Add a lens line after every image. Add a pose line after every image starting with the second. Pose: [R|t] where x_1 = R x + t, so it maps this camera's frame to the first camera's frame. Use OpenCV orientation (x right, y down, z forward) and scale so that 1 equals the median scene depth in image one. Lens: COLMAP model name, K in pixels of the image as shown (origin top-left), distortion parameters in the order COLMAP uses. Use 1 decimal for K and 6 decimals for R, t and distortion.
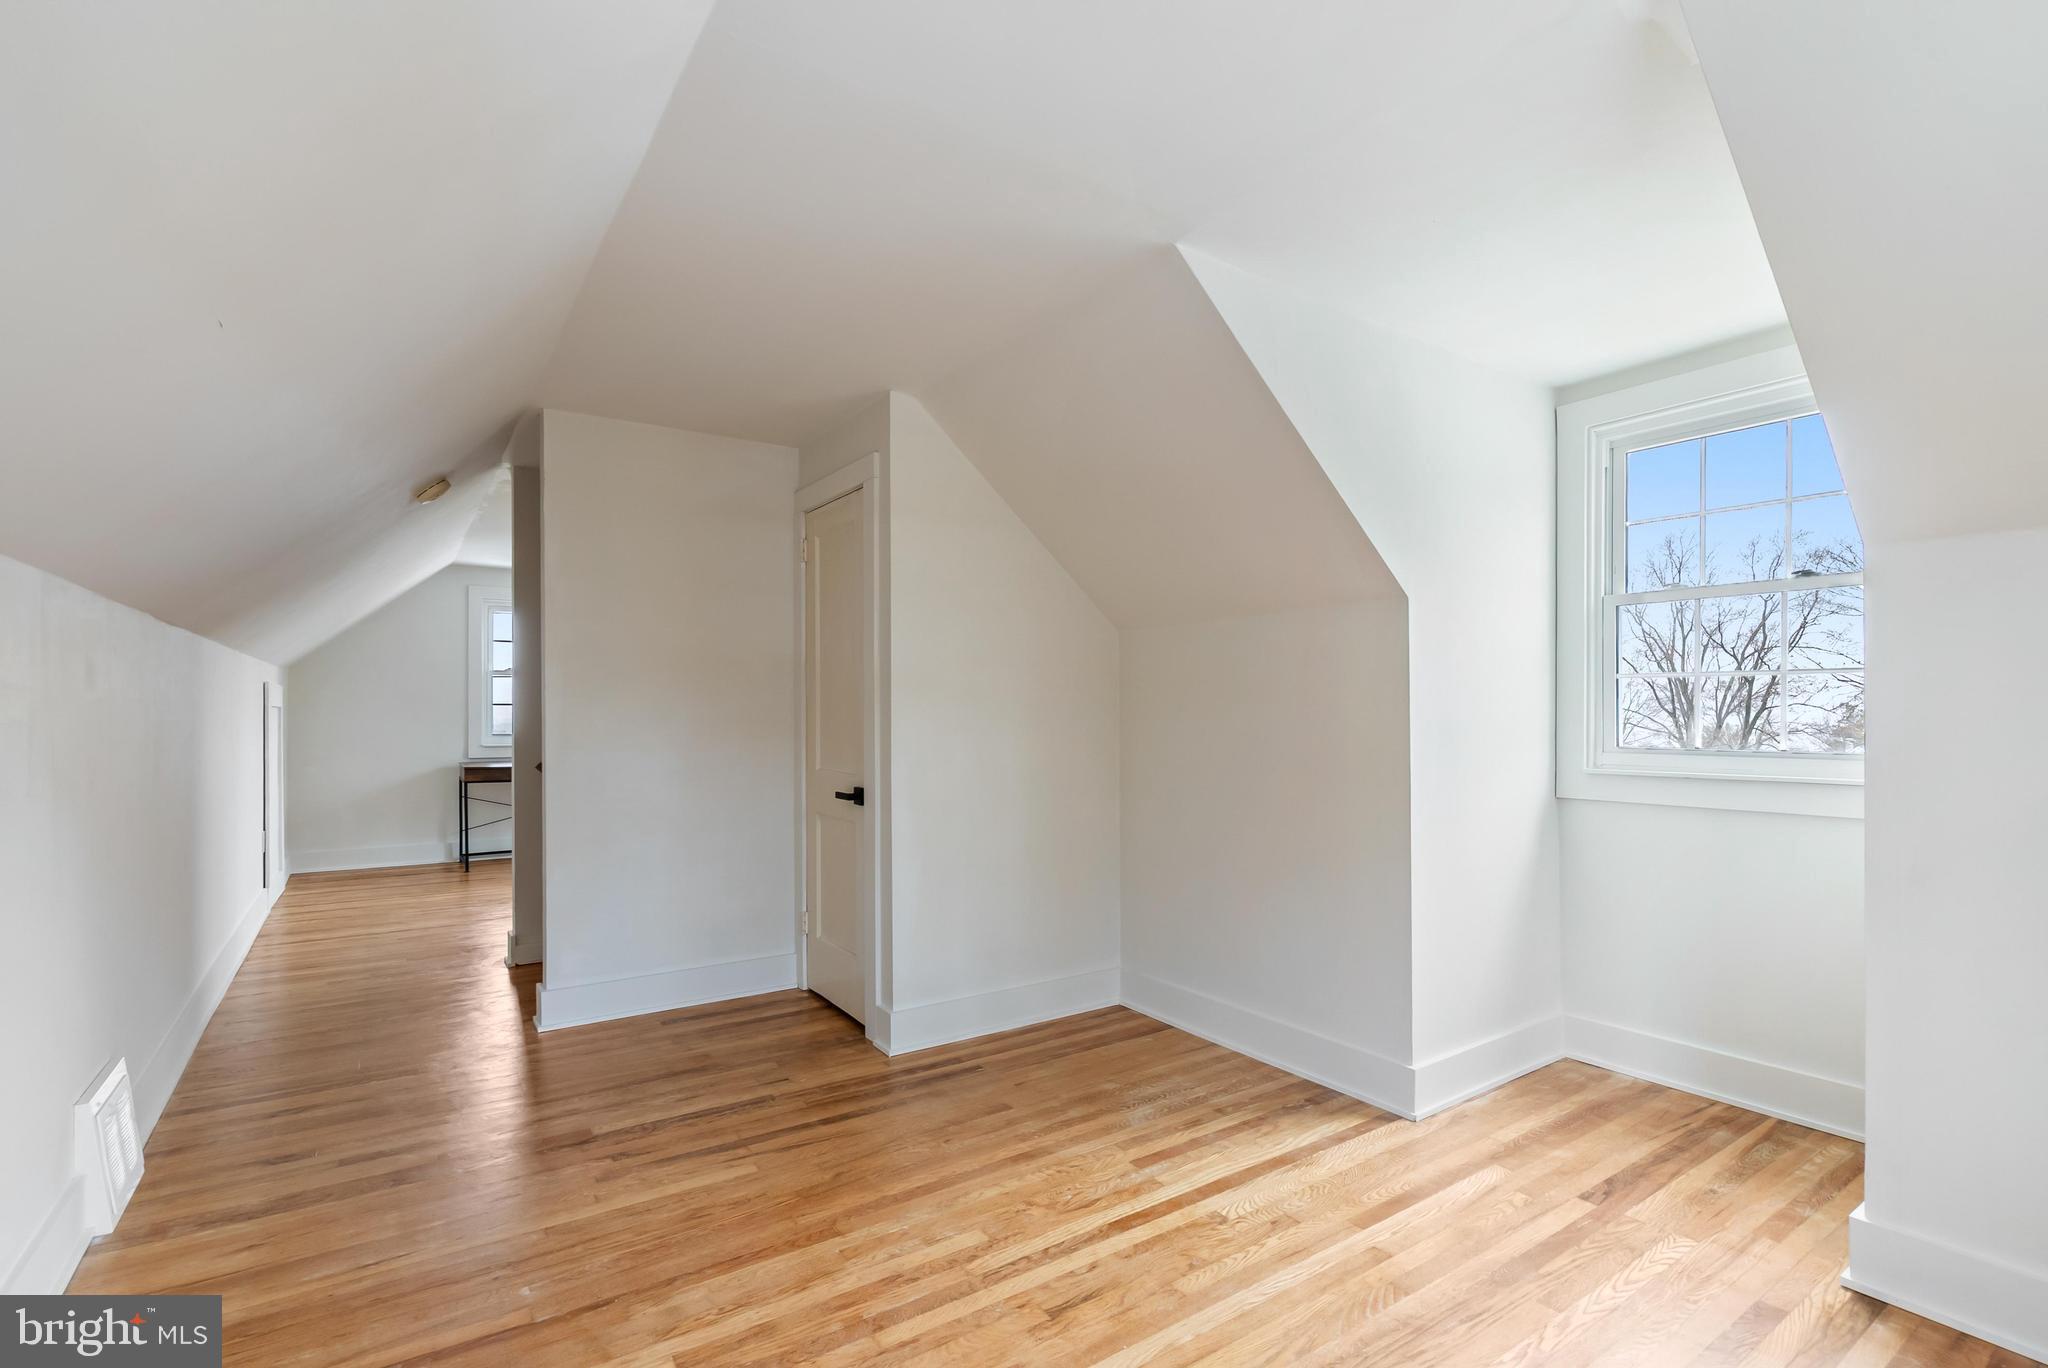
lens RADIAL K [[945.8, 0, 1020.1], [0, 945.8, 693.0], [0, 0, 1]] dist [-0.009384, 0.003746]
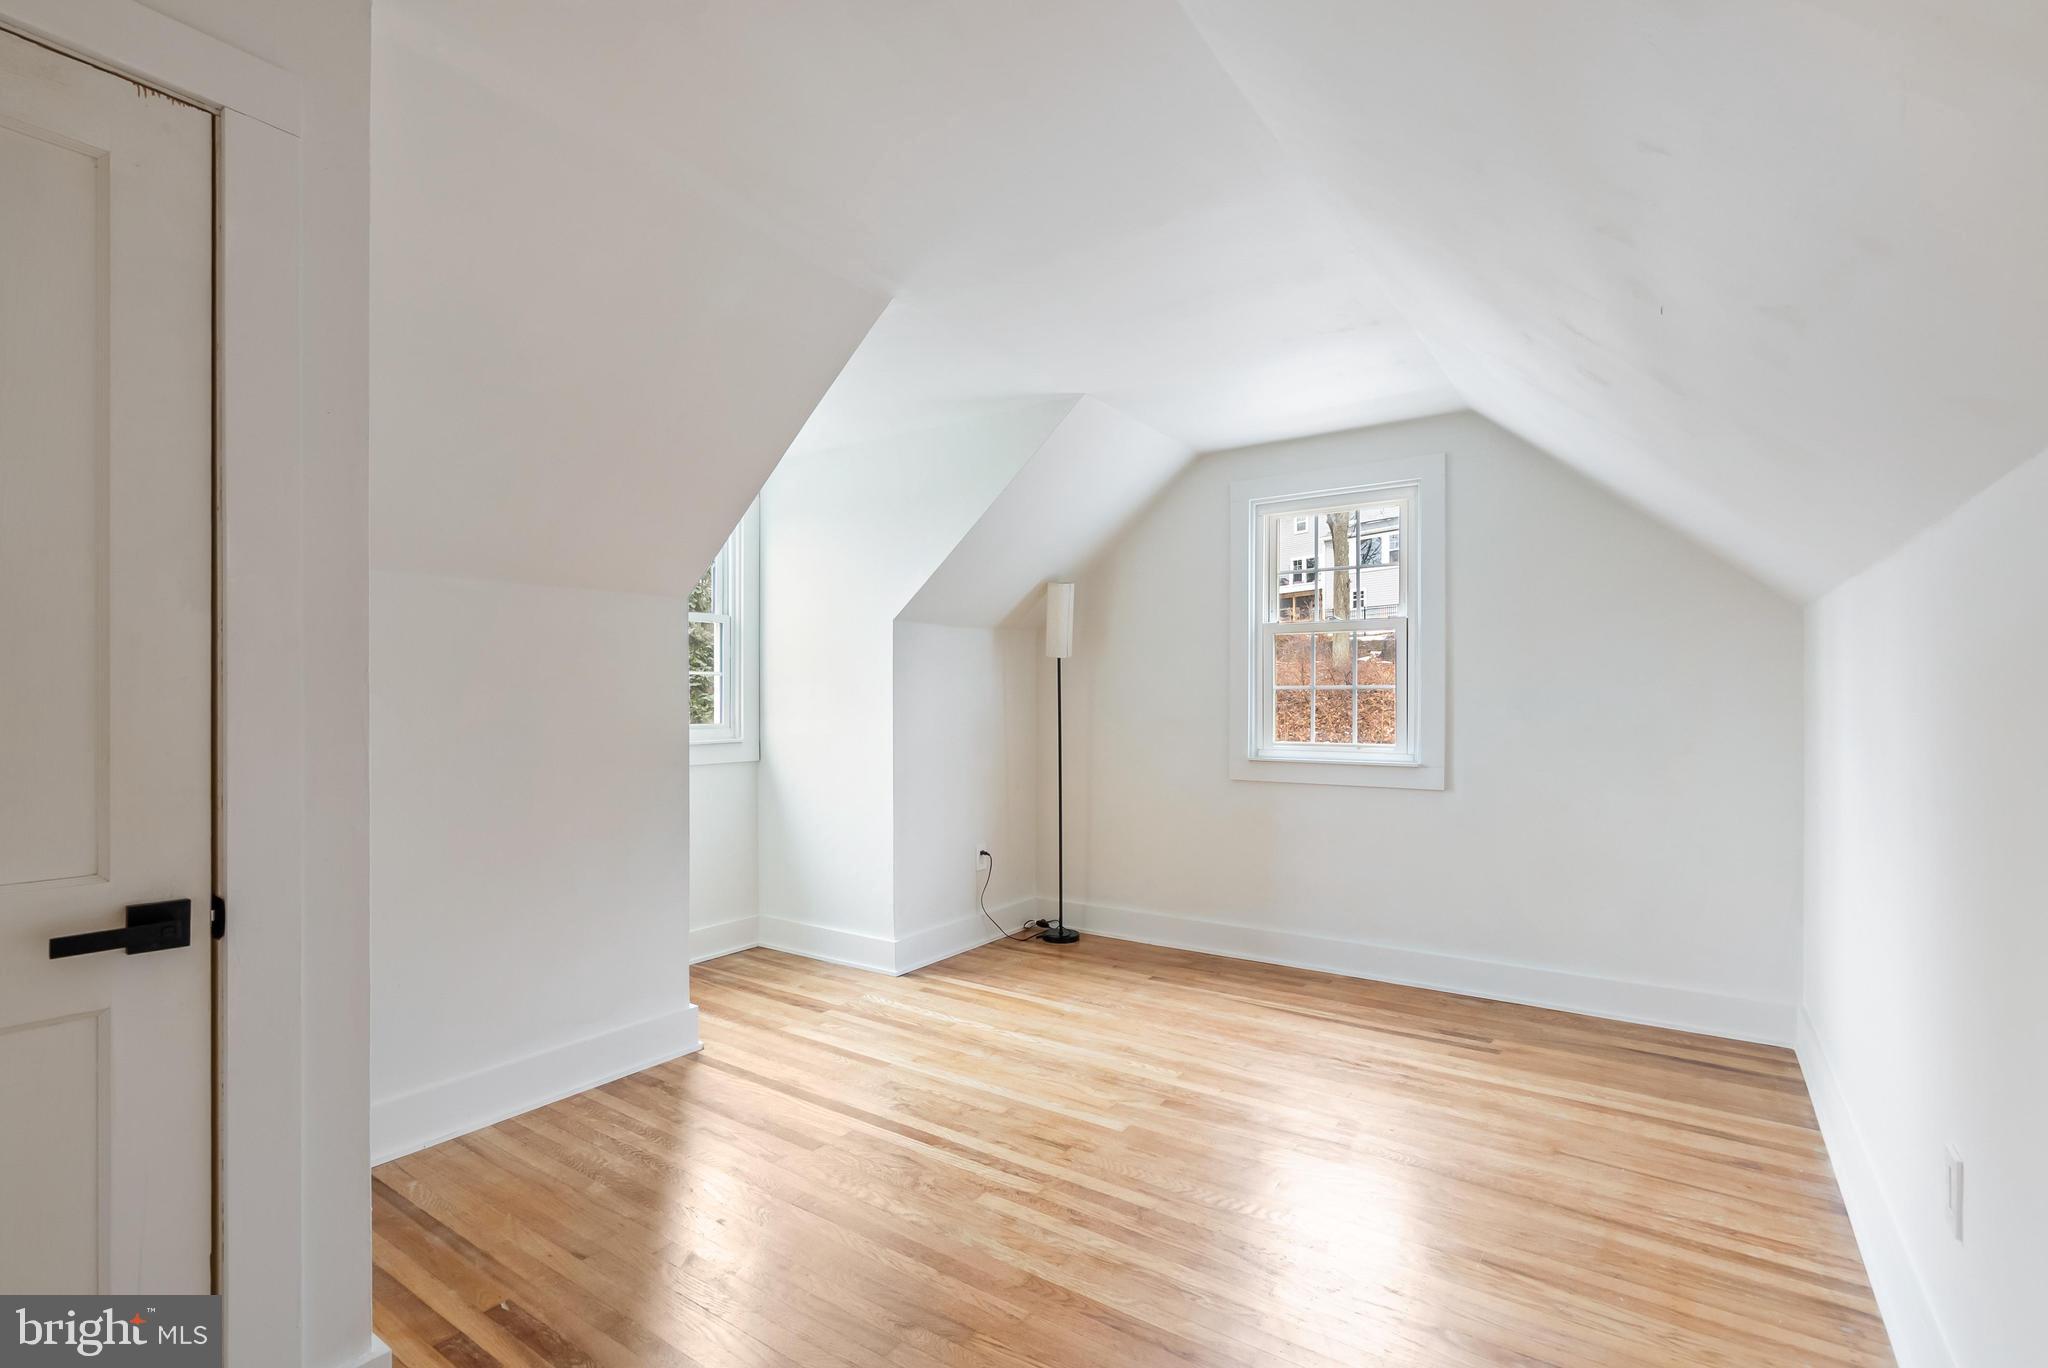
lens RADIAL K [[945.8, 0, 1020.1], [0, 945.8, 695.5], [0, 0, 1]] dist [-0.009384, 0.003746]
pose [[-0.362817, 0.004297, 0.931850, -0.845530], [-0.016527, 0.999802, -0.011045, 0.025918], [-0.931714, -0.019408, -0.362675, 1.109649]]
